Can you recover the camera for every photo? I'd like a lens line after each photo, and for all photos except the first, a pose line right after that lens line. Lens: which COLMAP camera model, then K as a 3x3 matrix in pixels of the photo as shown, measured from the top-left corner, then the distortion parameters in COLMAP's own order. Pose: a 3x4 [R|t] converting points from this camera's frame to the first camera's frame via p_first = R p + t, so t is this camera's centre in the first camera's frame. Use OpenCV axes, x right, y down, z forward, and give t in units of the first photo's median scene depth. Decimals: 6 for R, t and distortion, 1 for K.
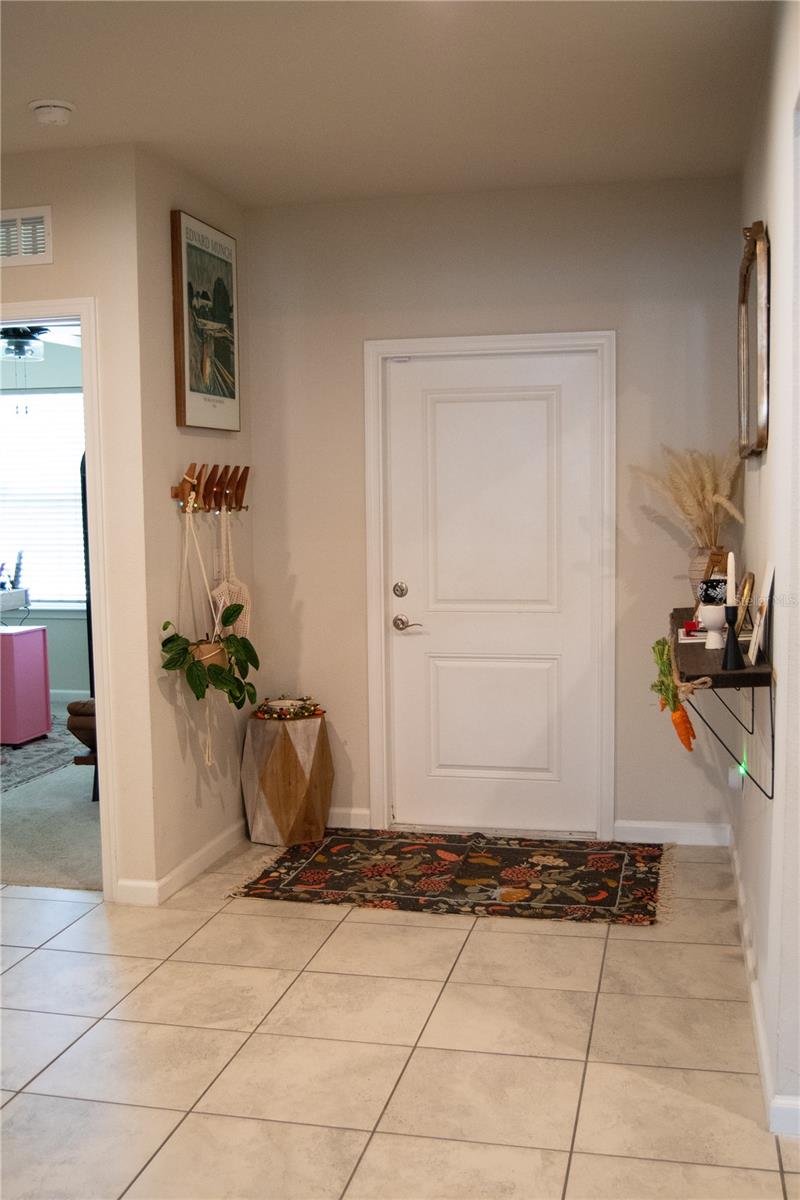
lens RADIAL K [[1231.0, 0, 400.0], [0, 1231.0, 600.0], [0, 0, 1]] dist [-0.071184, 0.030135]
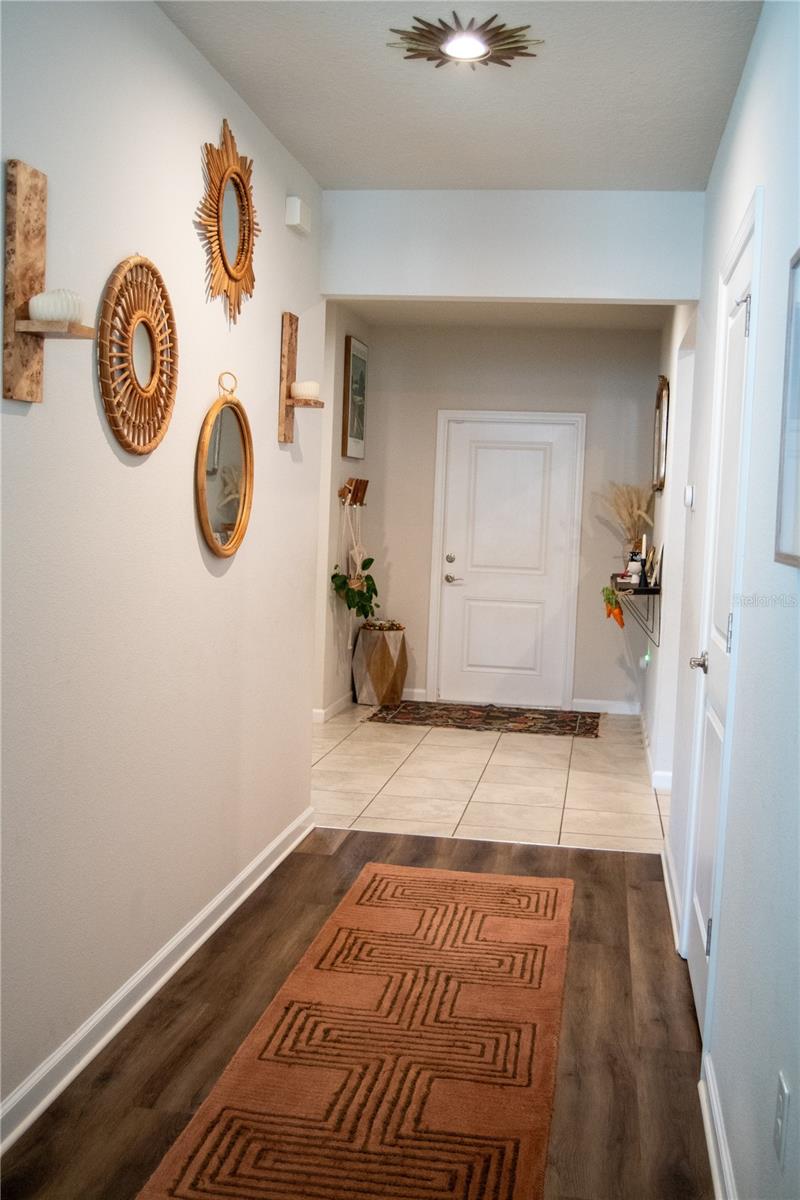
lens RADIAL K [[1231.0, 0, 400.0], [0, 1231.0, 600.0], [0, 0, 1]] dist [-0.071184, 0.030135]
pose [[0.997017, 0.045711, 0.062188, -0.189649], [-0.045098, 0.998919, -0.011227, 0.078256], [-0.062634, 0.008389, 0.998001, -0.742582]]
